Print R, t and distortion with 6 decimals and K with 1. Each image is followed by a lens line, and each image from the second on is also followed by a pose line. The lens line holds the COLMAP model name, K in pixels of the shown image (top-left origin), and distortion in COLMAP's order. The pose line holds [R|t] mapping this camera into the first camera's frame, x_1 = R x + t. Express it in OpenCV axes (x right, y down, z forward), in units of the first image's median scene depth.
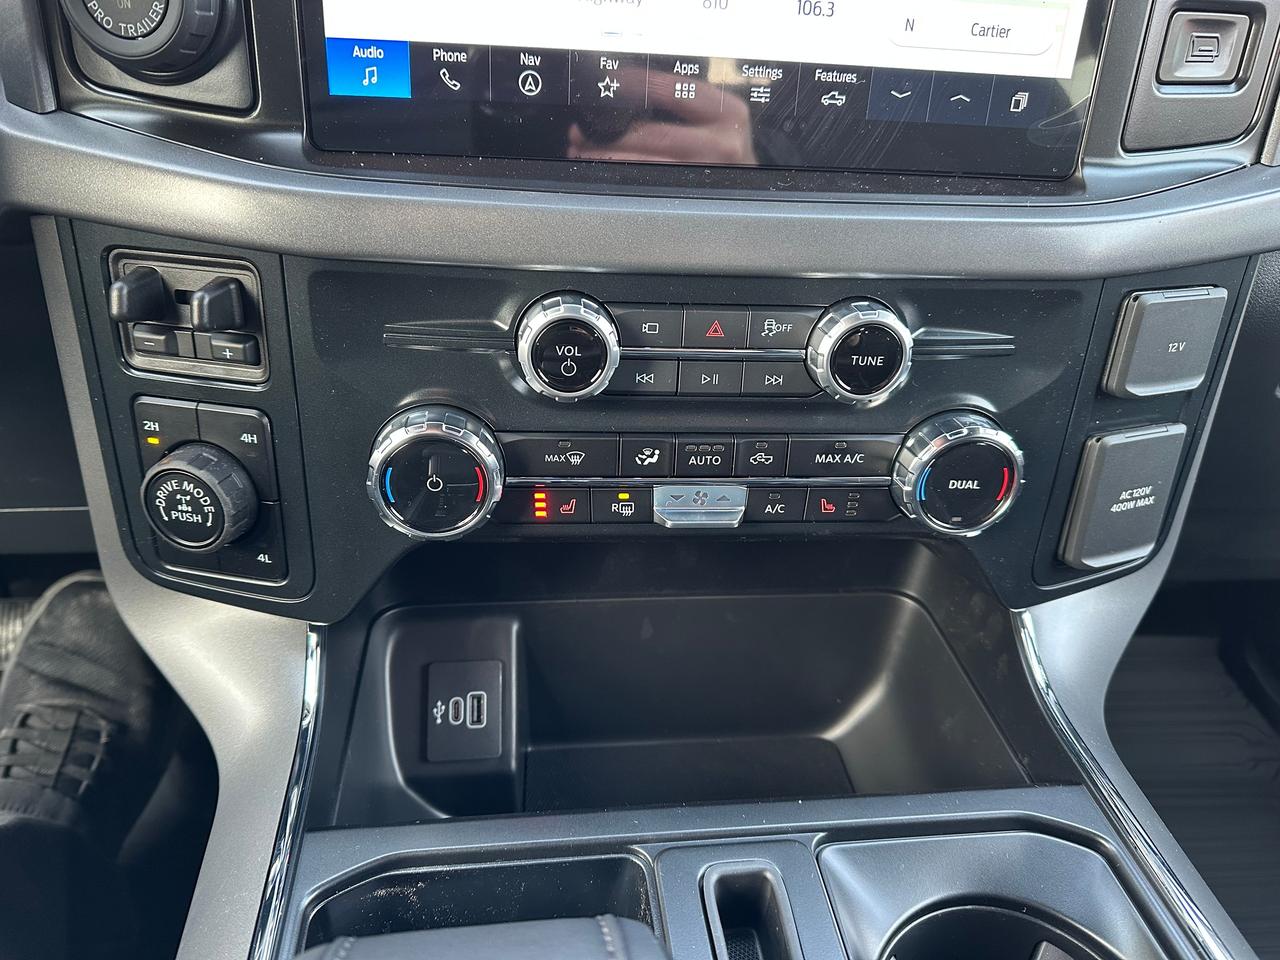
lens RADIAL K [[899.2, 0, 640.0], [0, 899.2, 480.0], [0, 0, 1]] dist [0.099778, -0.176216]
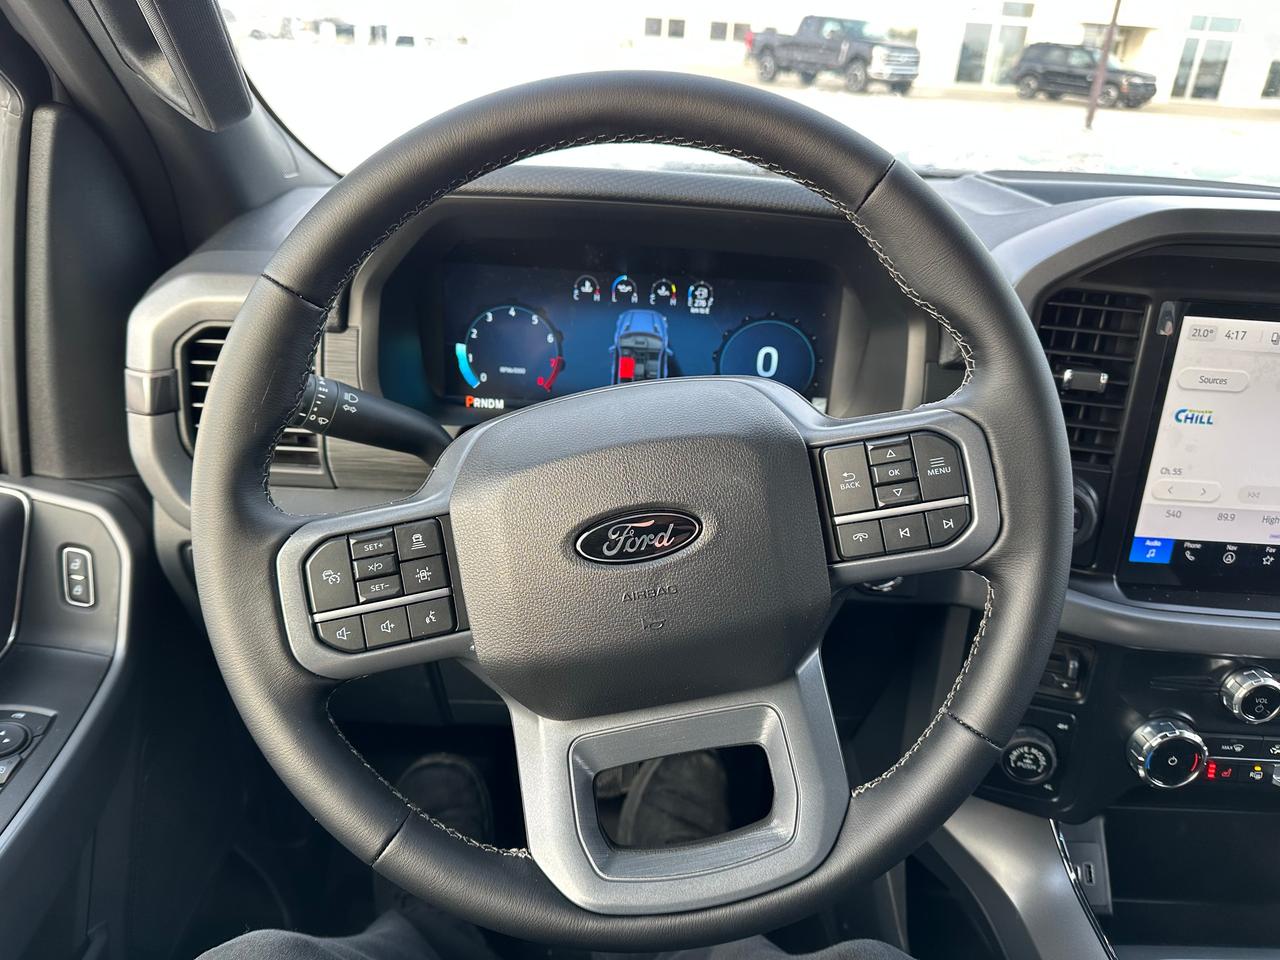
lens RADIAL K [[923.4, 0, 640.0], [0, 923.4, 480.0], [0, 0, 1]] dist [-0.004826, -0.014254]
pose [[0.993967, 0.047174, -0.099012, -1.195486], [-0.058256, 0.991977, -0.112197, -0.303460], [0.092925, 0.117289, 0.988741, -1.103319]]
